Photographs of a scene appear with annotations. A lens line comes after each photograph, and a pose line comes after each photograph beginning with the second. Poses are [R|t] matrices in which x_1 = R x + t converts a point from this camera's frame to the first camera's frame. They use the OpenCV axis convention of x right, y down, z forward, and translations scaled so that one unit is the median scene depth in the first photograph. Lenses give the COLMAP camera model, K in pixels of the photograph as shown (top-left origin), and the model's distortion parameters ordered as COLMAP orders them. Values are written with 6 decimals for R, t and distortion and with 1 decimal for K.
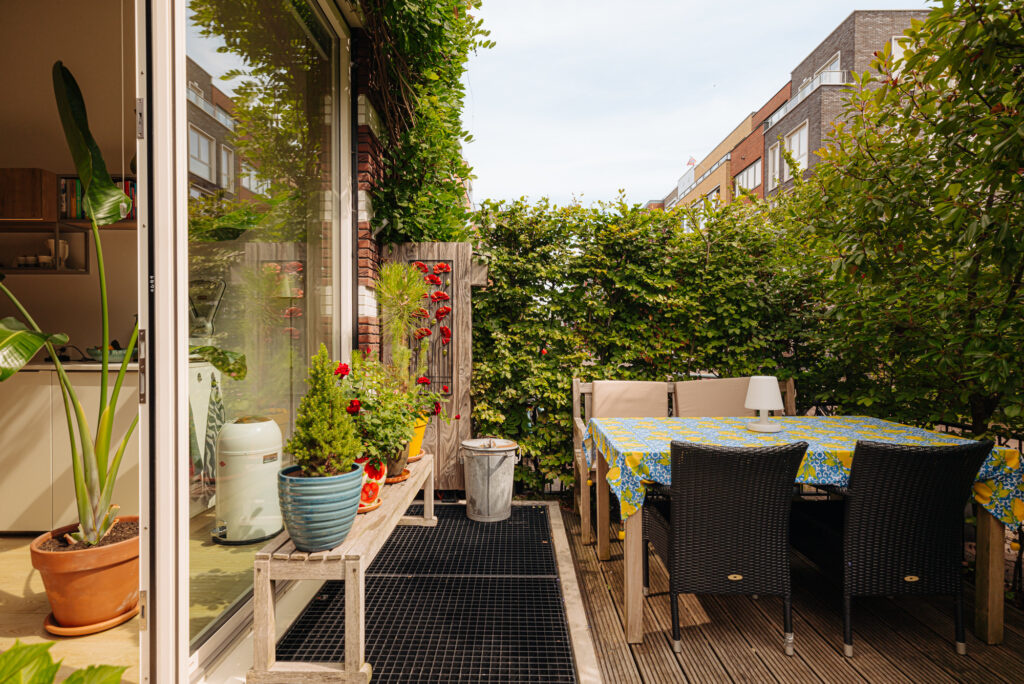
lens RADIAL K [[526.6, 0, 509.3], [0, 526.6, 343.9], [0, 0, 1]] dist [0.001320, -0.000296]
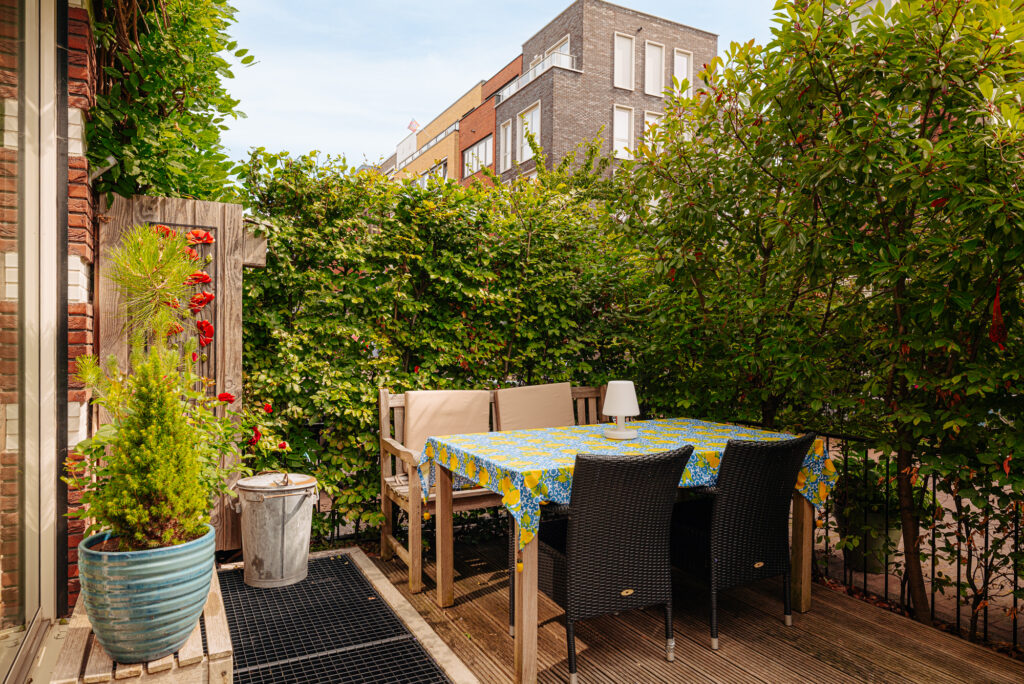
lens RADIAL K [[664.4, 0, 513.8], [0, 664.4, 346.3], [0, 0, 1]] dist [-0.006906, 0.001651]
pose [[0.879907, 0.001864, 0.475142, -0.179823], [-0.003372, 0.999992, 0.002322, -0.002379], [-0.475134, -0.003646, 0.879906, 0.024301]]
